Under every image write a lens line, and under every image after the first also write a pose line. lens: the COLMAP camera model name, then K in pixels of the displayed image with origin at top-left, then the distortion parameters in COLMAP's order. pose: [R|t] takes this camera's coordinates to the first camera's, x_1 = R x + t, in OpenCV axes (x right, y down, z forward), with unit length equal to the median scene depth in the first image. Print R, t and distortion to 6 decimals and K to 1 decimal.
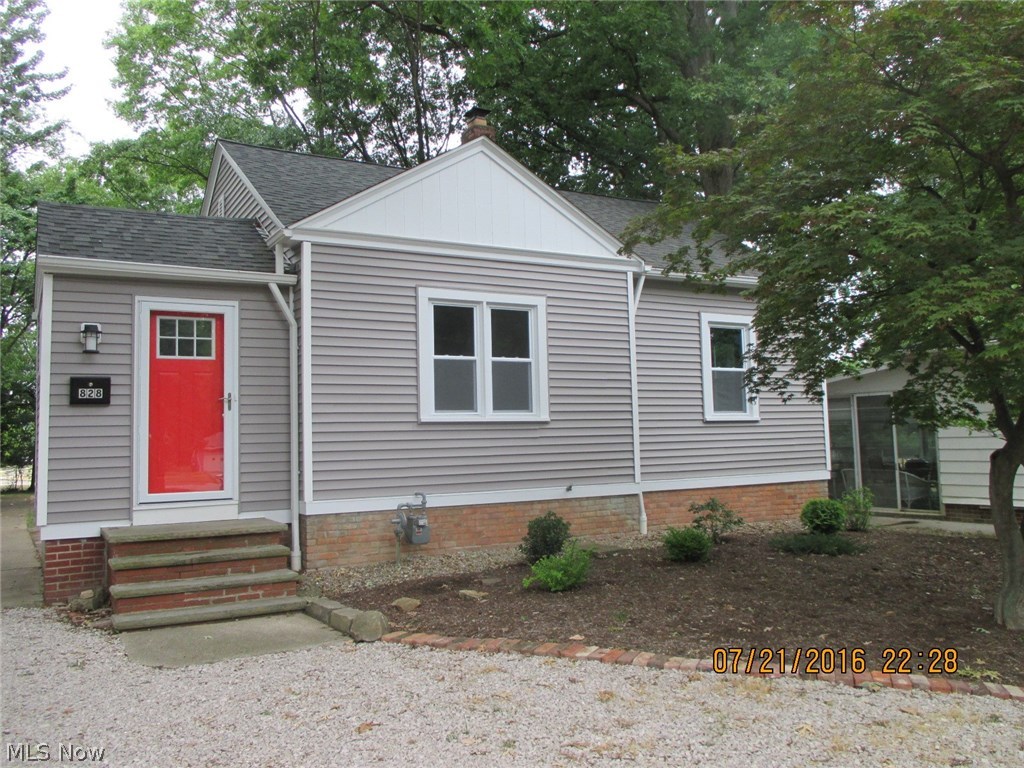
lens RADIAL K [[854.8, 0, 513.3], [0, 854.8, 379.5], [0, 0, 1]] dist [-0.011833, -0.009977]
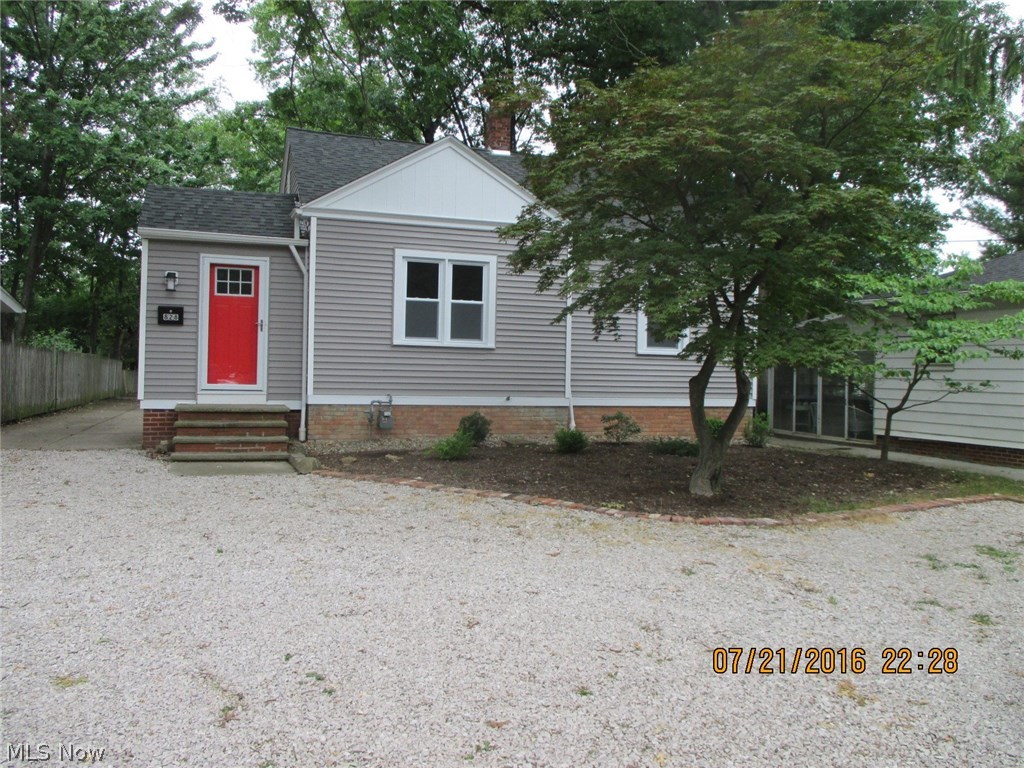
lens RADIAL K [[854.8, 0, 510.6], [0, 854.8, 385.1], [0, 0, 1]] dist [-0.011833, -0.009977]
pose [[0.981733, 0.049167, -0.183801, 0.364729], [-0.032651, 0.995239, 0.091831, -0.021198], [0.187441, -0.084152, 0.978665, -0.375862]]
